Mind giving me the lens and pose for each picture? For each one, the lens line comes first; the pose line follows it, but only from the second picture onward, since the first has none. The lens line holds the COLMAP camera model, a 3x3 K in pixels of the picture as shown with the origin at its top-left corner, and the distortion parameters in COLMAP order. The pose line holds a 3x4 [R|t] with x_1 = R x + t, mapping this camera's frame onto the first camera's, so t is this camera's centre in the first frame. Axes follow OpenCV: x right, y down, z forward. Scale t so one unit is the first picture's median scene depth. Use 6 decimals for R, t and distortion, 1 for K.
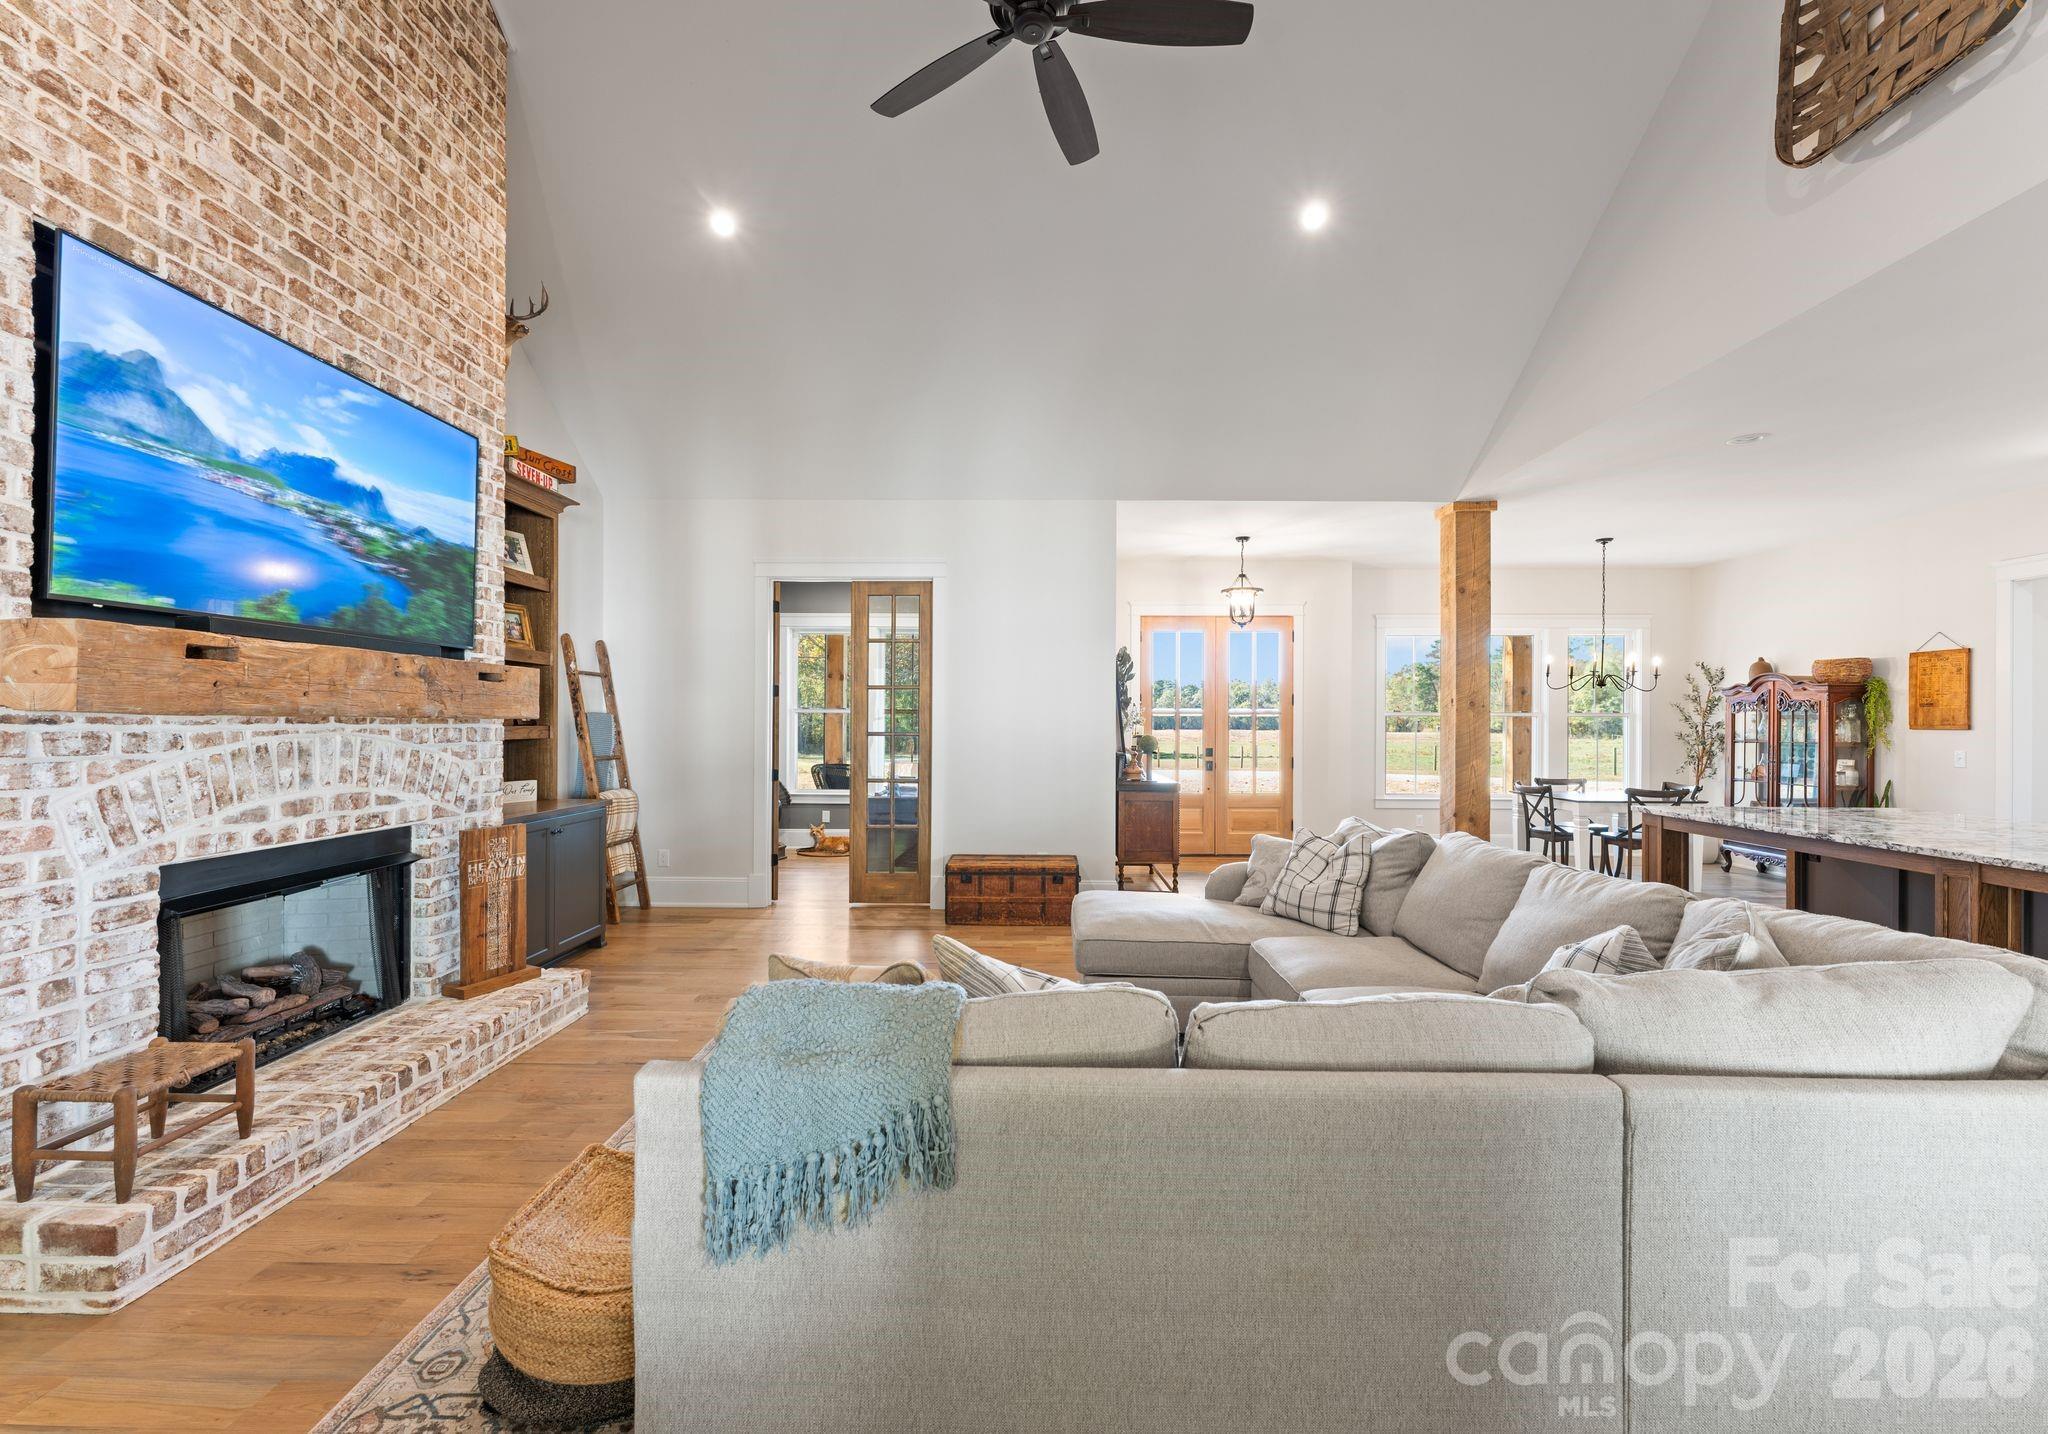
lens RADIAL K [[869.0, 0, 1025.3], [0, 869.0, 725.1], [0, 0, 1]] dist [0.003864, 0.000172]
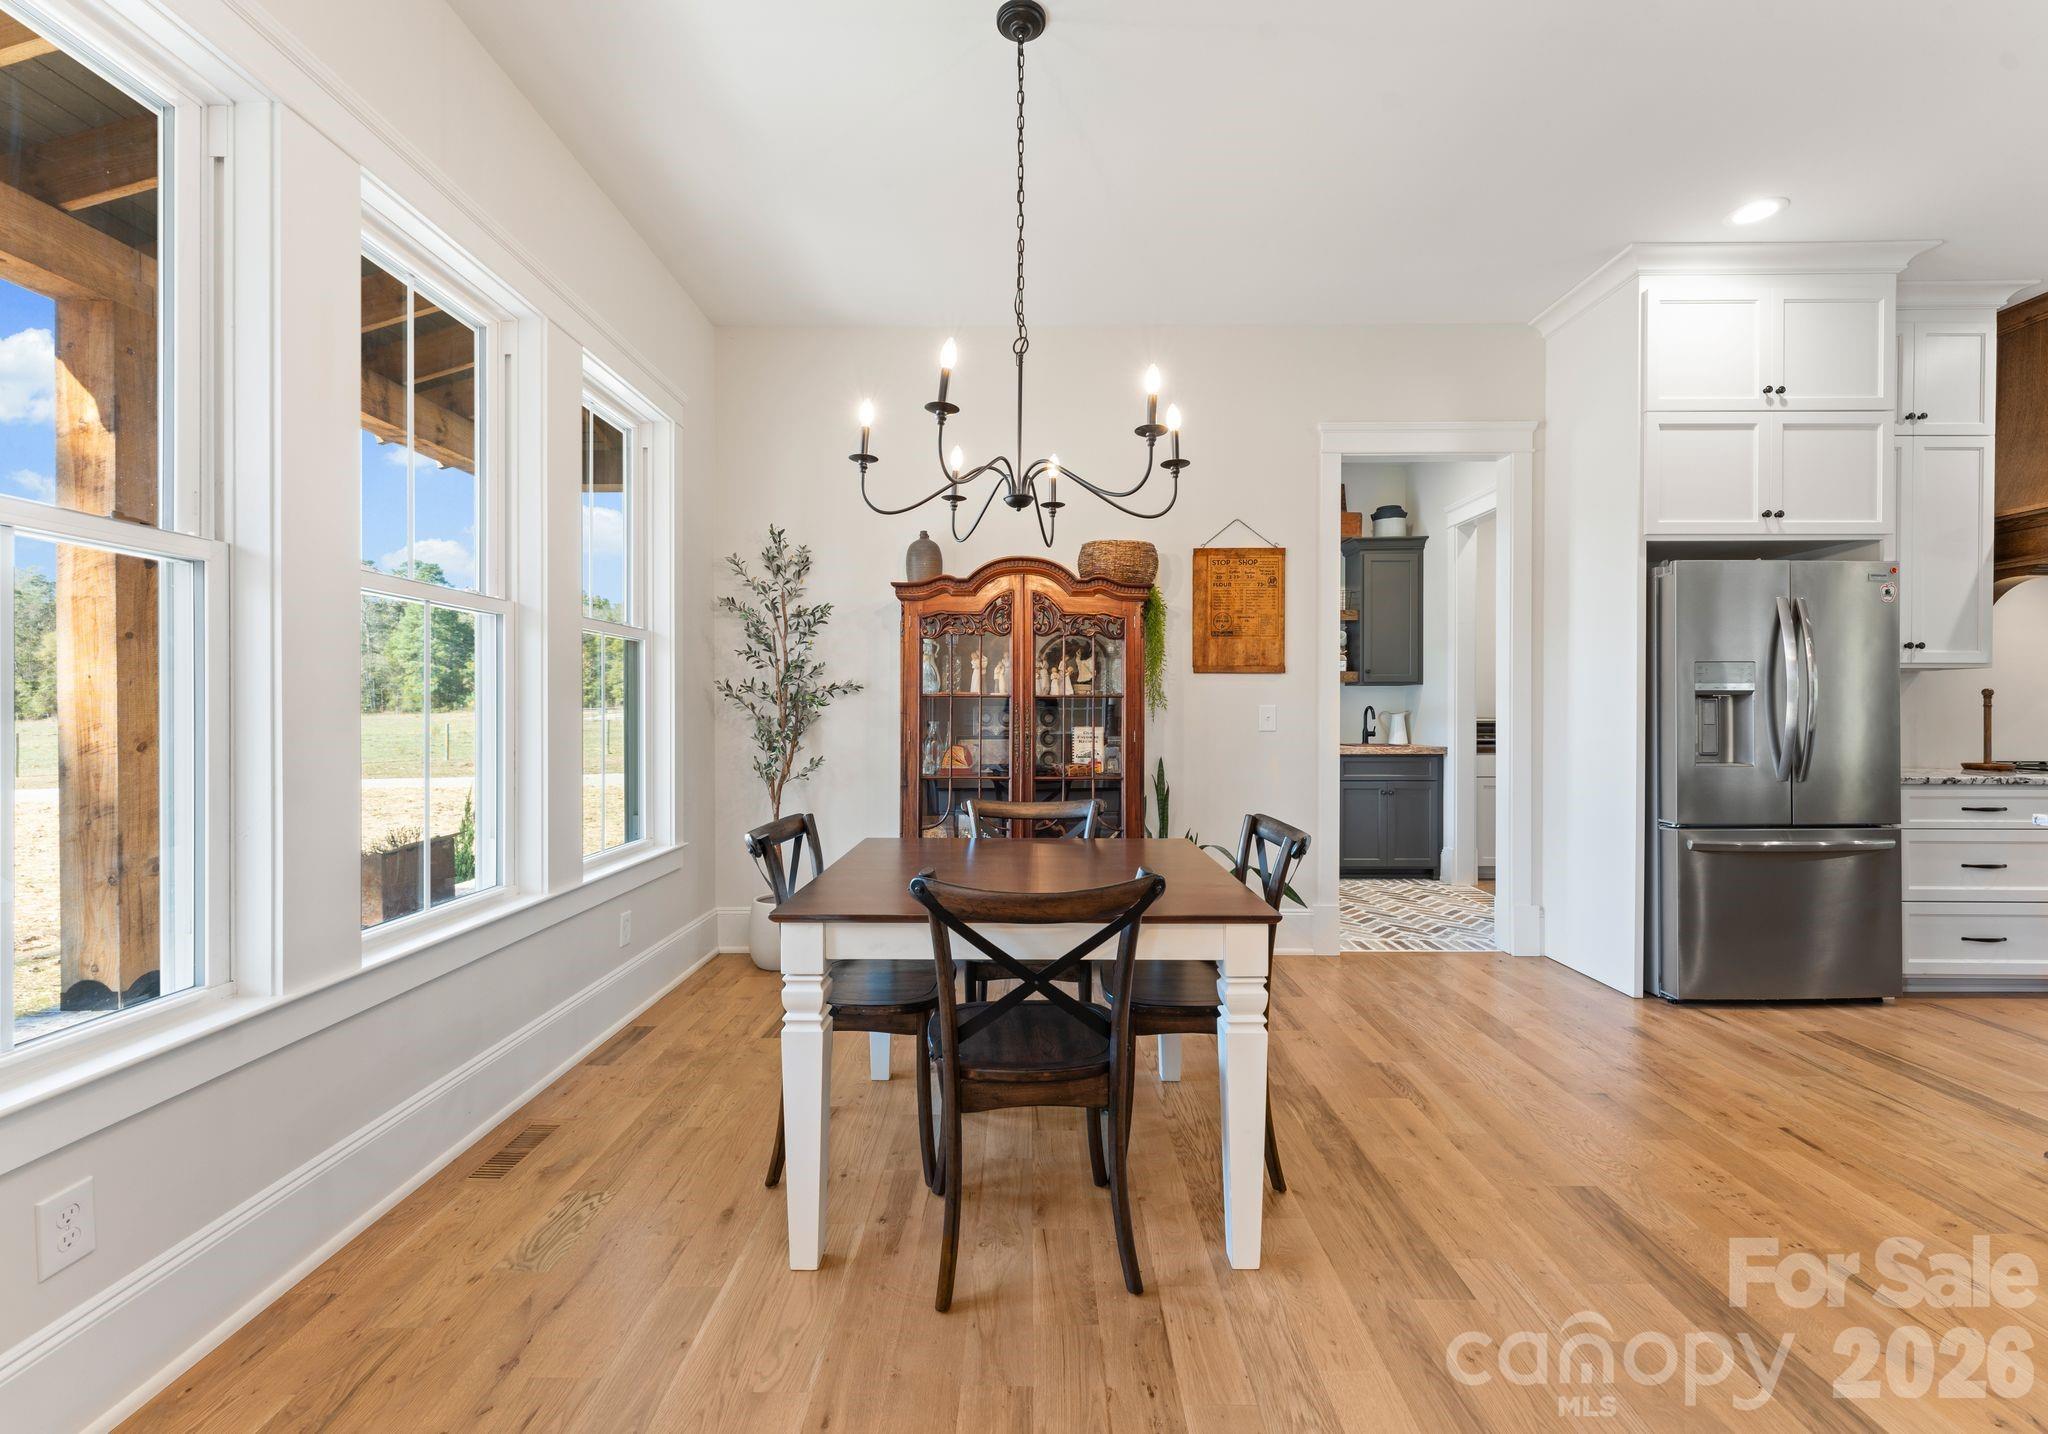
lens RADIAL K [[869.0, 0, 1025.3], [0, 869.0, 725.1], [0, 0, 1]] dist [0.003864, 0.000172]
pose [[-0.013808, -0.018554, 0.999733, 0.433182], [0.002165, 0.999825, 0.018585, 0.031407], [-0.999902, 0.002421, -0.013766, 1.203339]]
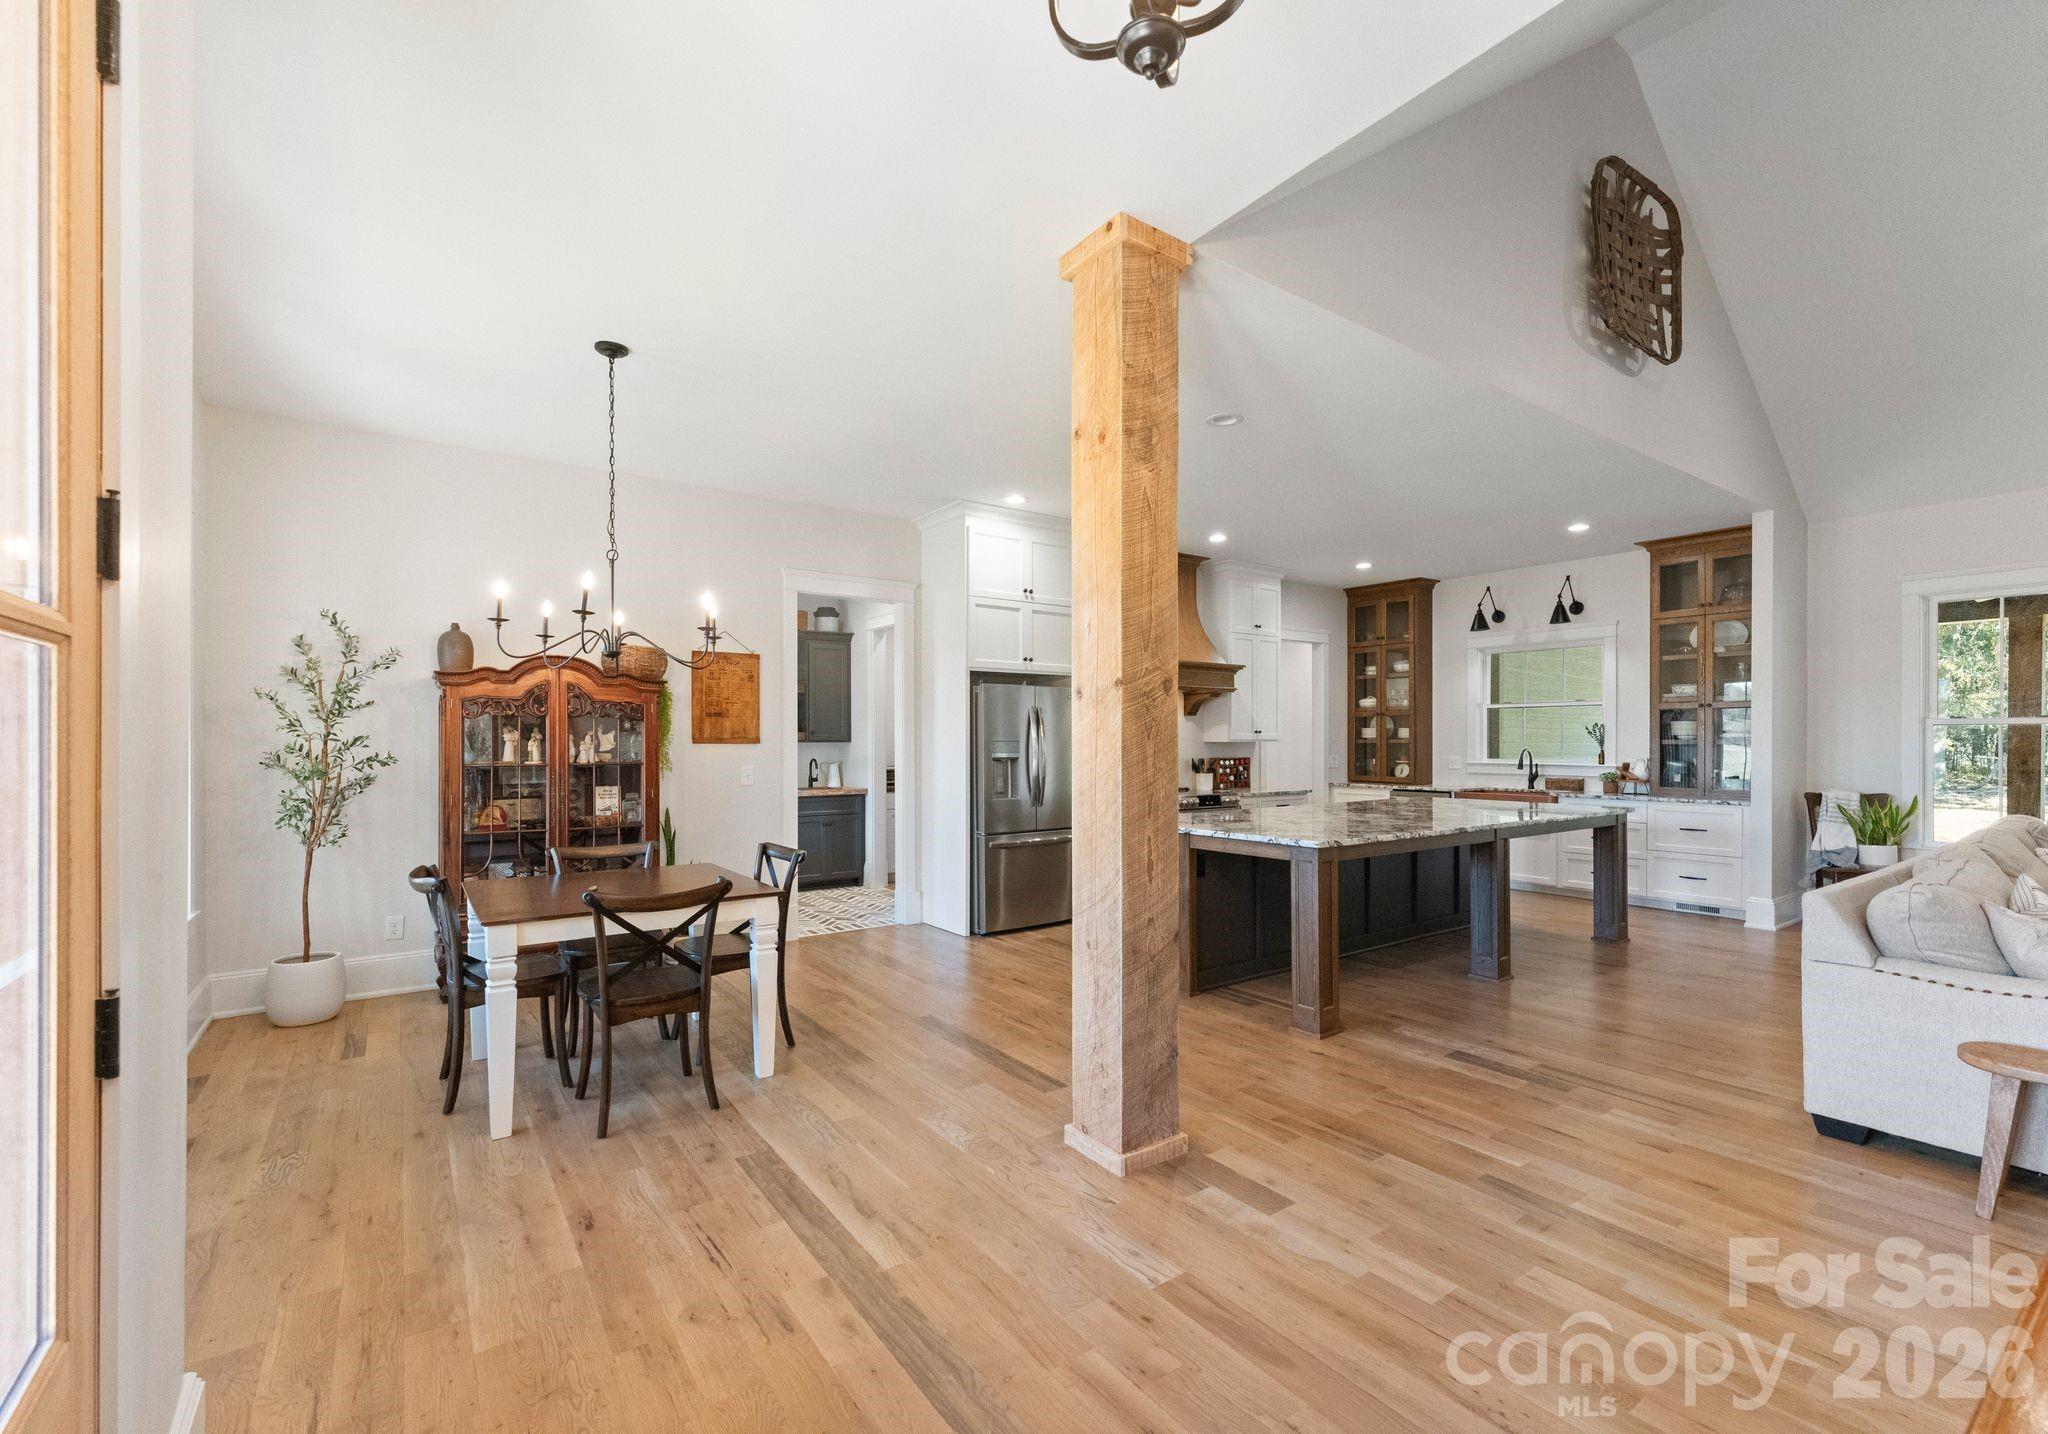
lens RADIAL K [[869.0, 0, 1025.3], [0, 869.0, 725.1], [0, 0, 1]] dist [0.003864, 0.000172]
pose [[-0.596856, 0.015807, 0.802192, 0.181636], [0.002833, 0.999841, -0.017594, 0.002754], [-0.802343, -0.008229, -0.596806, 1.321476]]
